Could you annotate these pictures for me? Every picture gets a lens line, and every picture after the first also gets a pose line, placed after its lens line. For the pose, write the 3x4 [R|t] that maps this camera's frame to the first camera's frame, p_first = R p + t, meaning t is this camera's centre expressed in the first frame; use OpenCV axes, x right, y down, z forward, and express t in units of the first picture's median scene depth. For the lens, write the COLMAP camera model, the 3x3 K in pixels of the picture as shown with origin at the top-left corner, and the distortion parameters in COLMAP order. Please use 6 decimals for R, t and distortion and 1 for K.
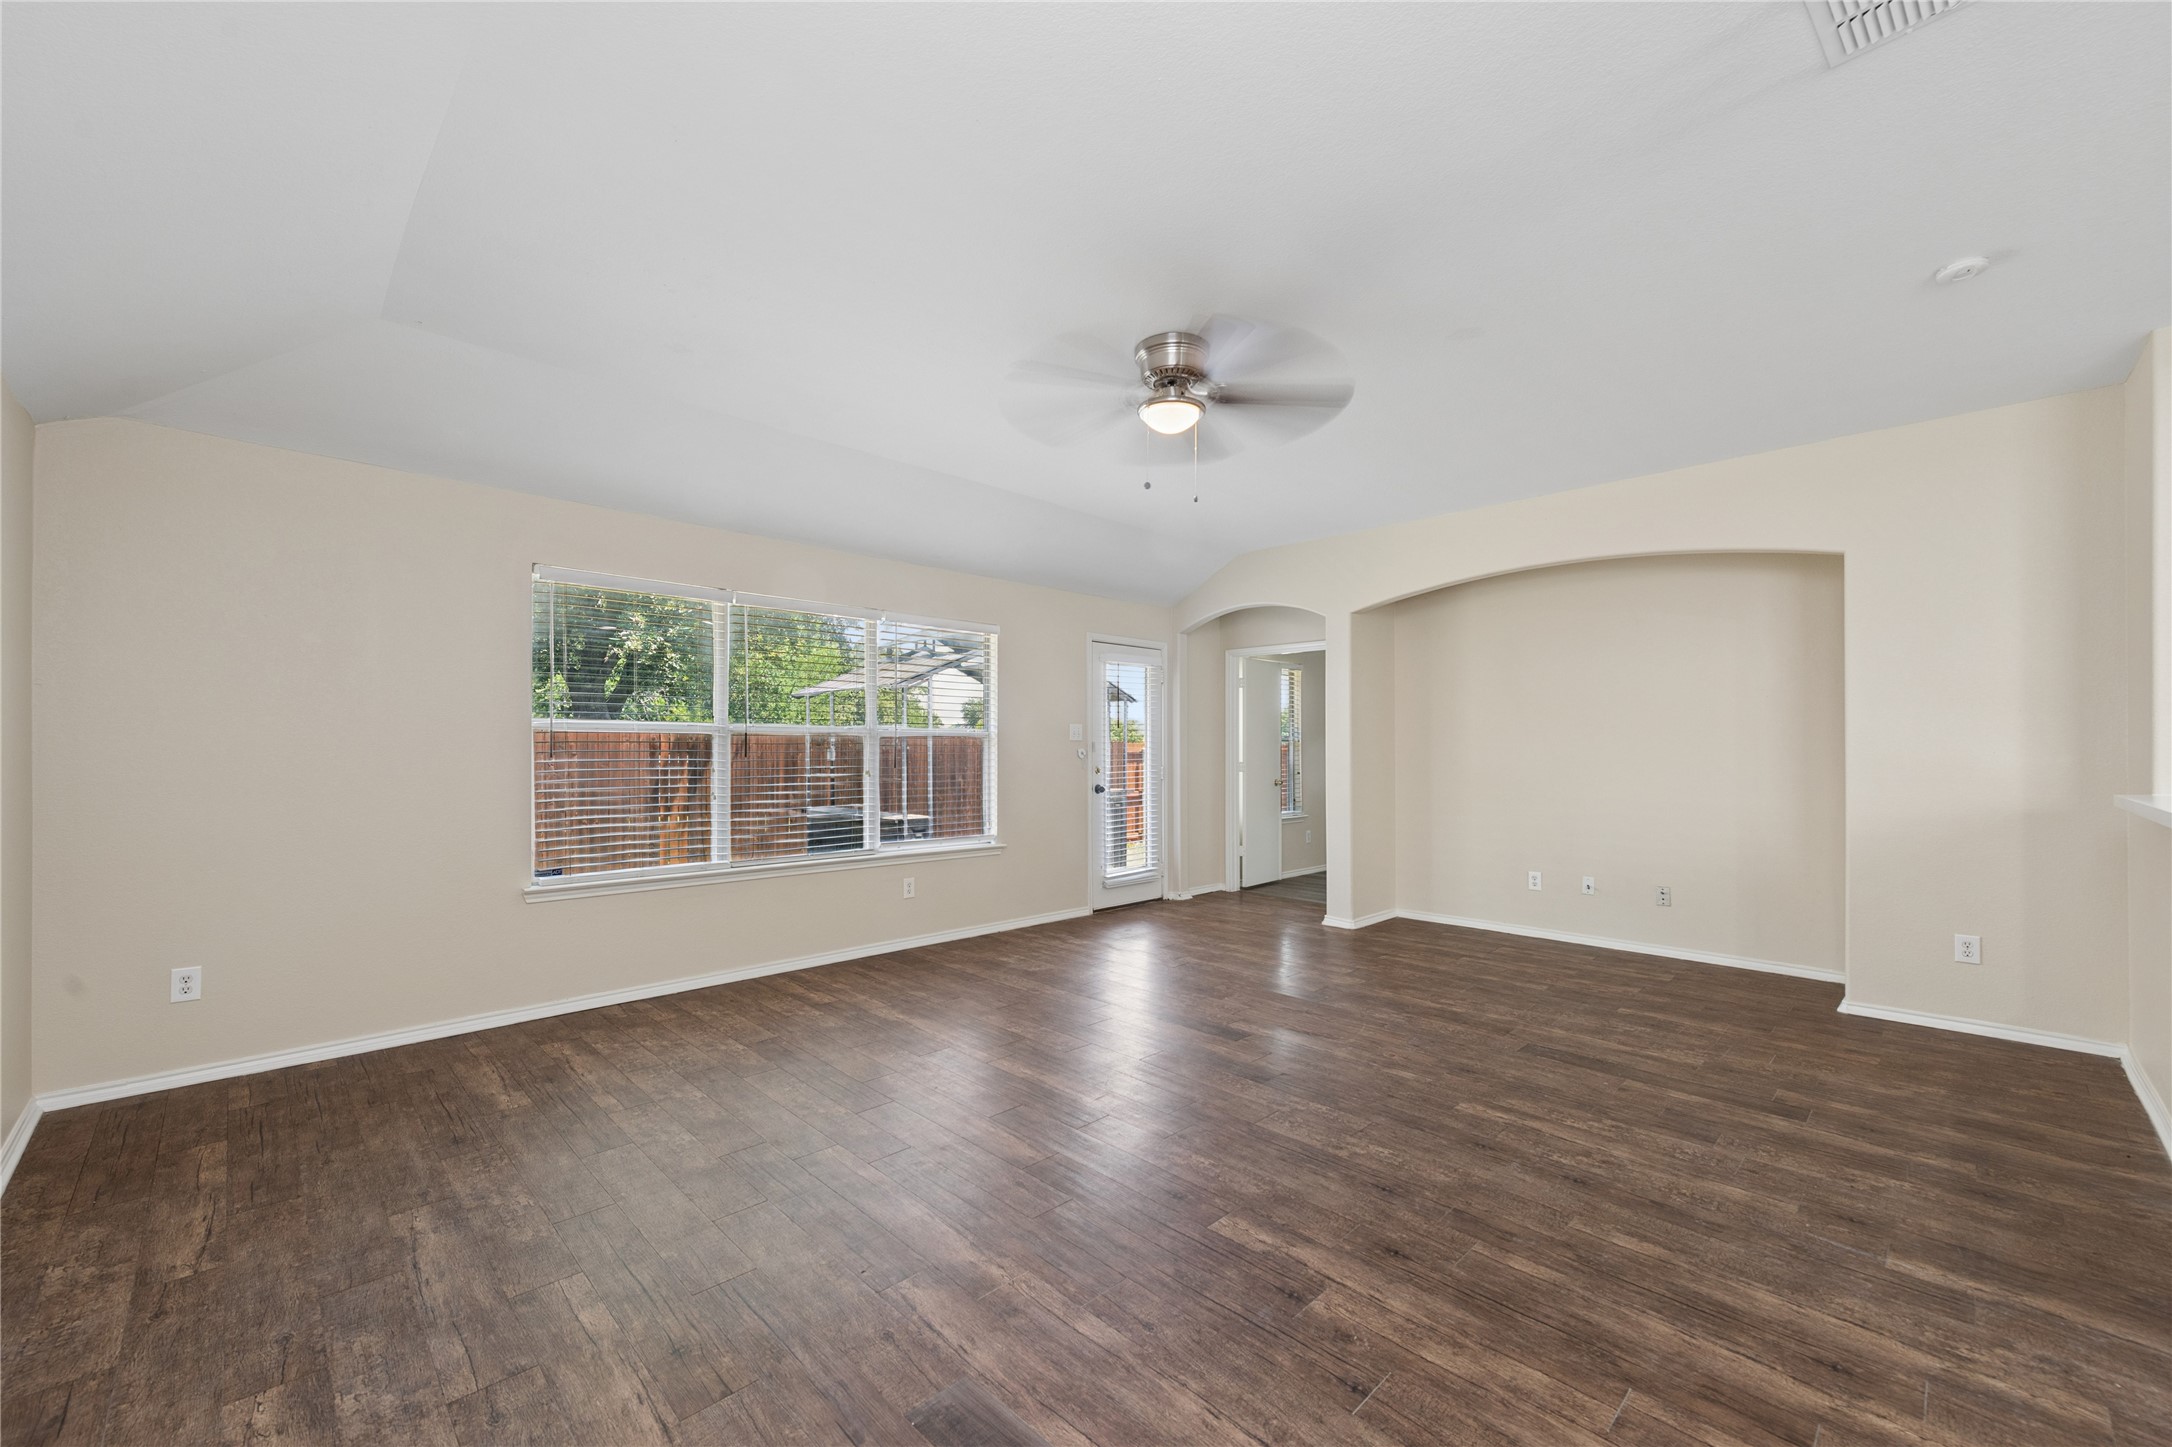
lens RADIAL K [[859.7, 0, 1071.7], [0, 859.7, 752.2], [0, 0, 1]] dist [0.015566, -0.003287]
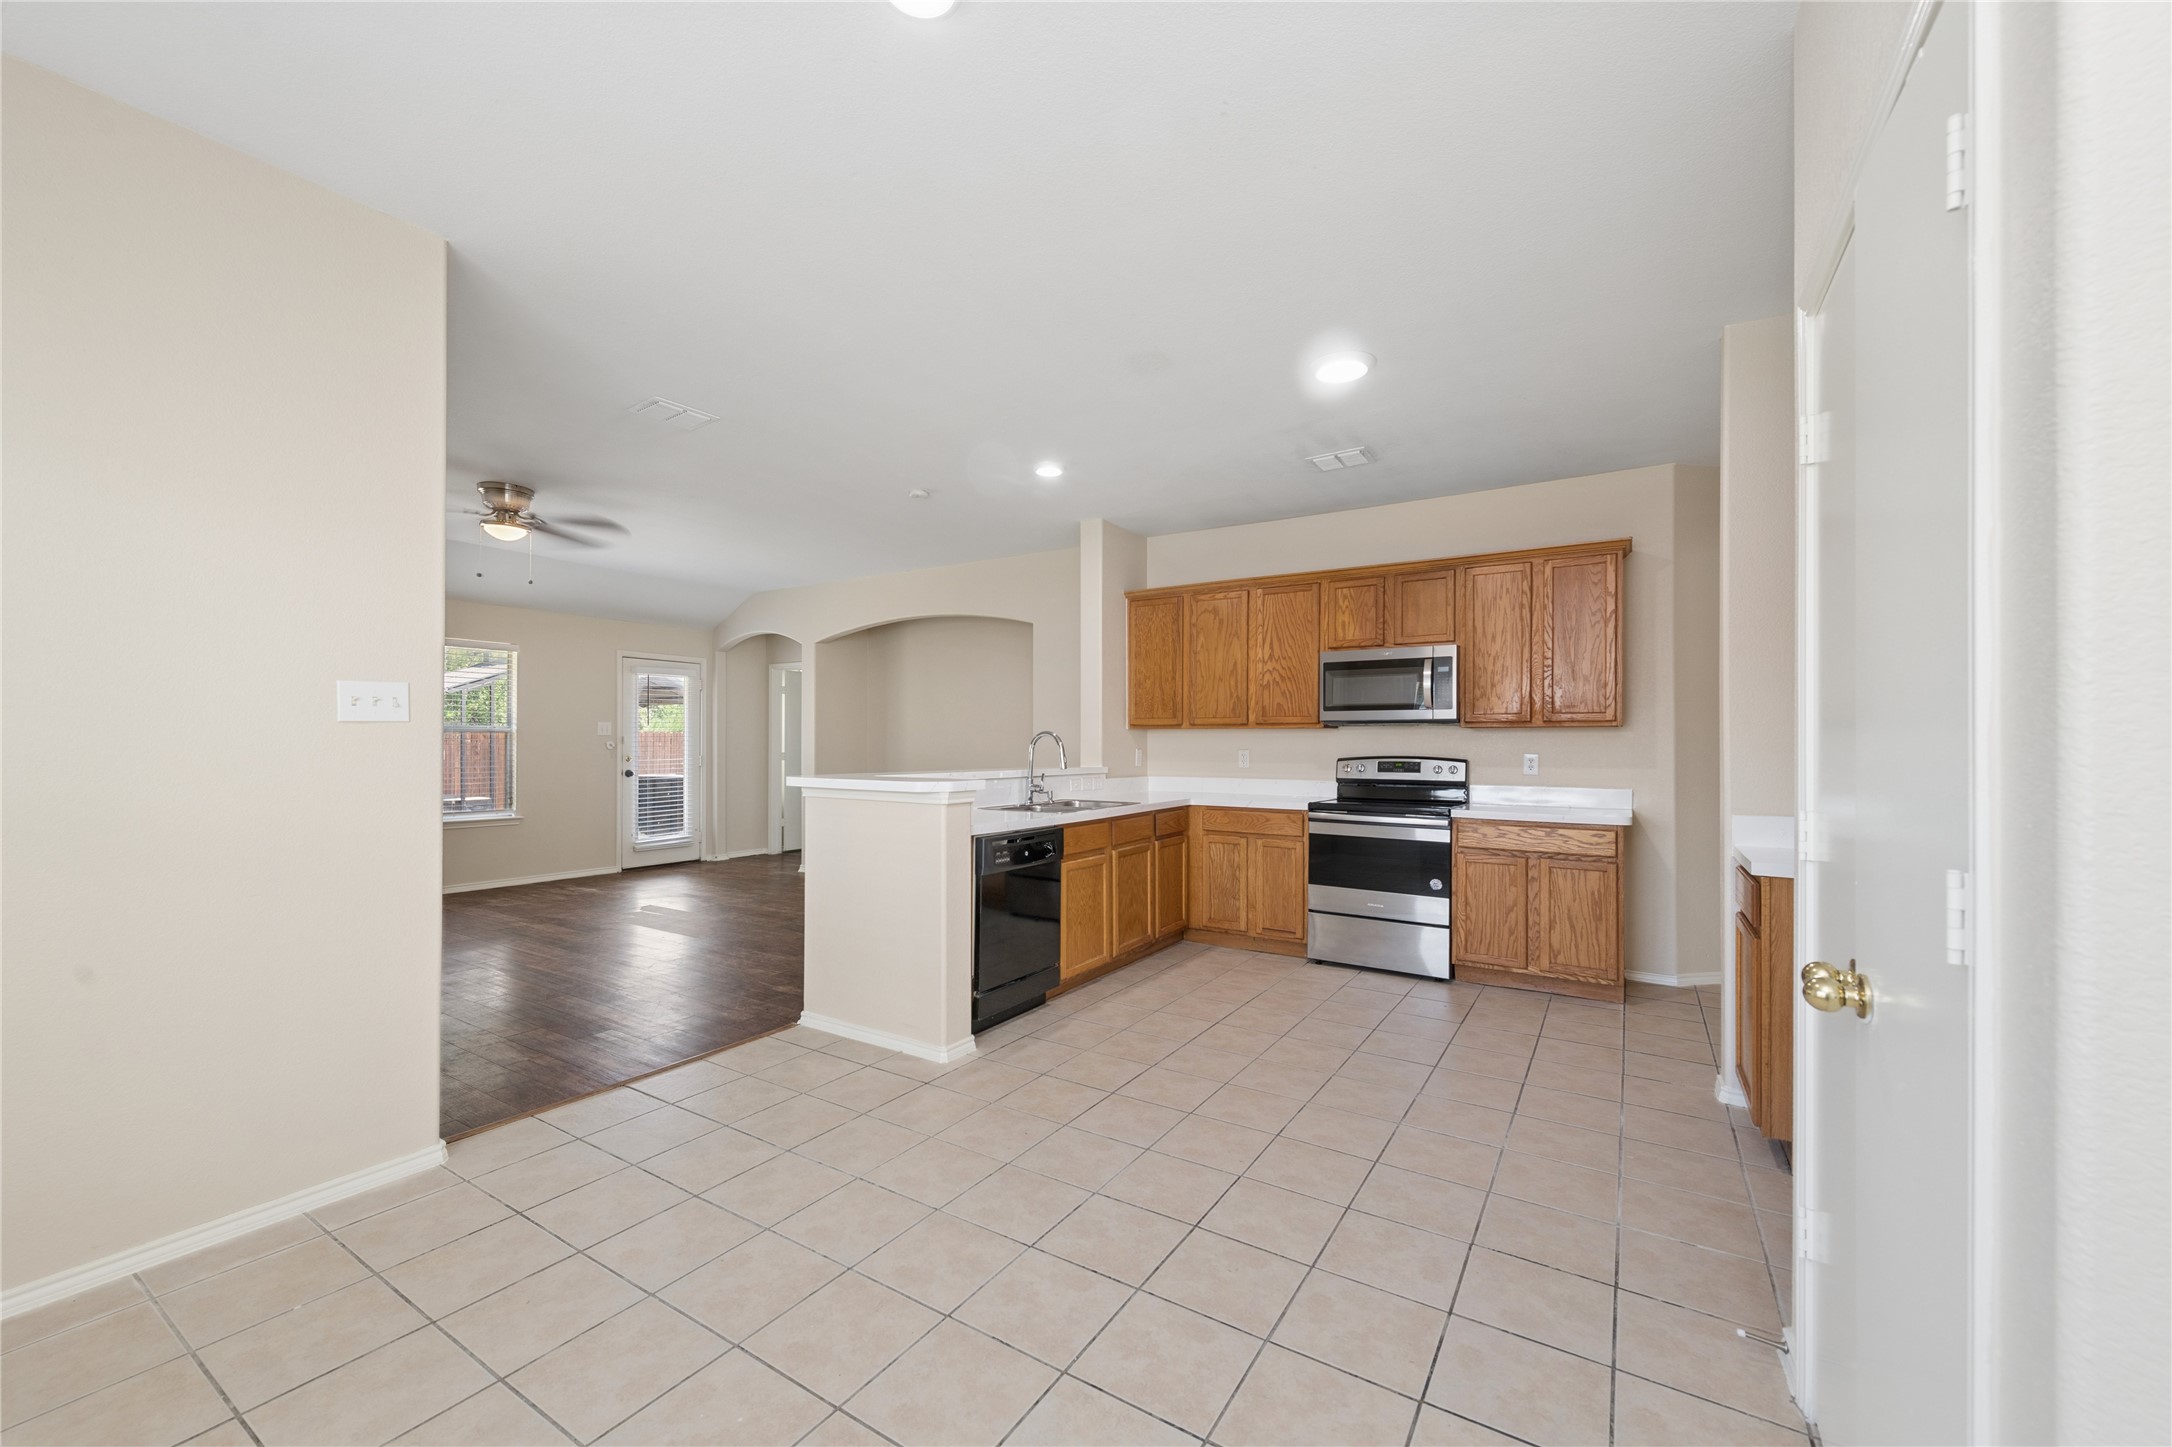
lens RADIAL K [[859.7, 0, 1072.0], [0, 859.7, 726.4], [0, 0, 1]] dist [0.015566, -0.003287]
pose [[0.975670, 0.005427, 0.219178, 0.881649], [-0.000246, 0.999720, -0.023658, 0.008297], [-0.219245, 0.023028, 0.975398, -0.887408]]
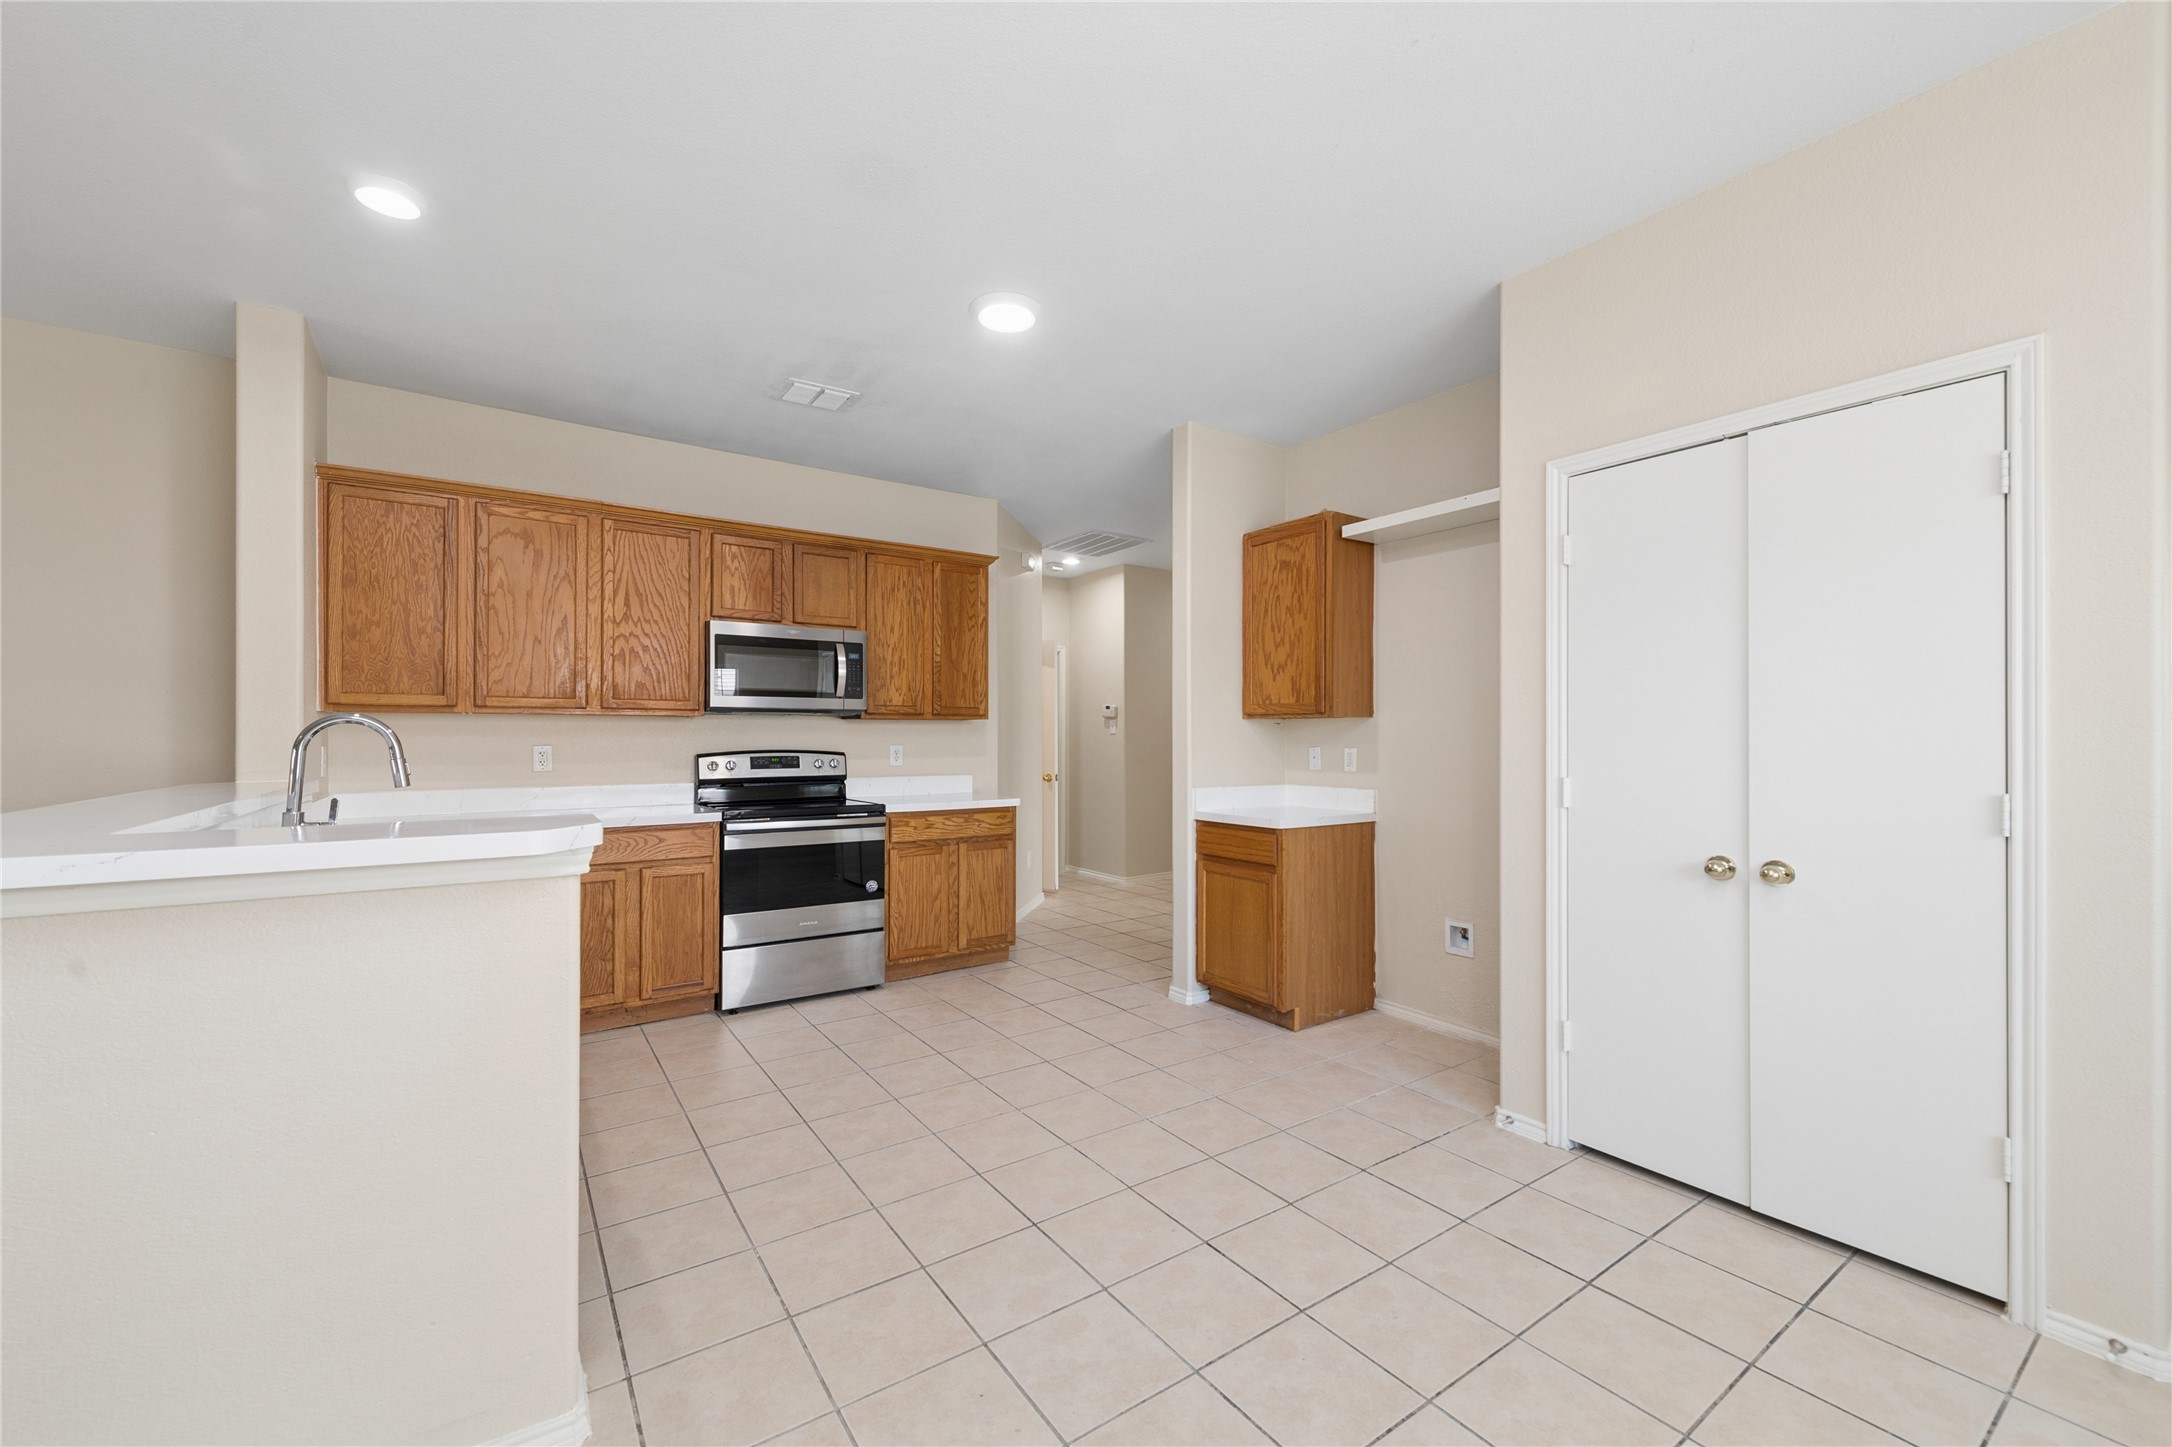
lens RADIAL K [[859.7, 0, 1080.6], [0, 859.7, 724.2], [0, 0, 1]] dist [0.015566, -0.003287]
pose [[0.164241, 0.010942, 0.986360, 0.482083], [0.004860, 0.999917, -0.011901, 0.001860], [-0.986408, 0.006748, 0.164175, -0.085039]]
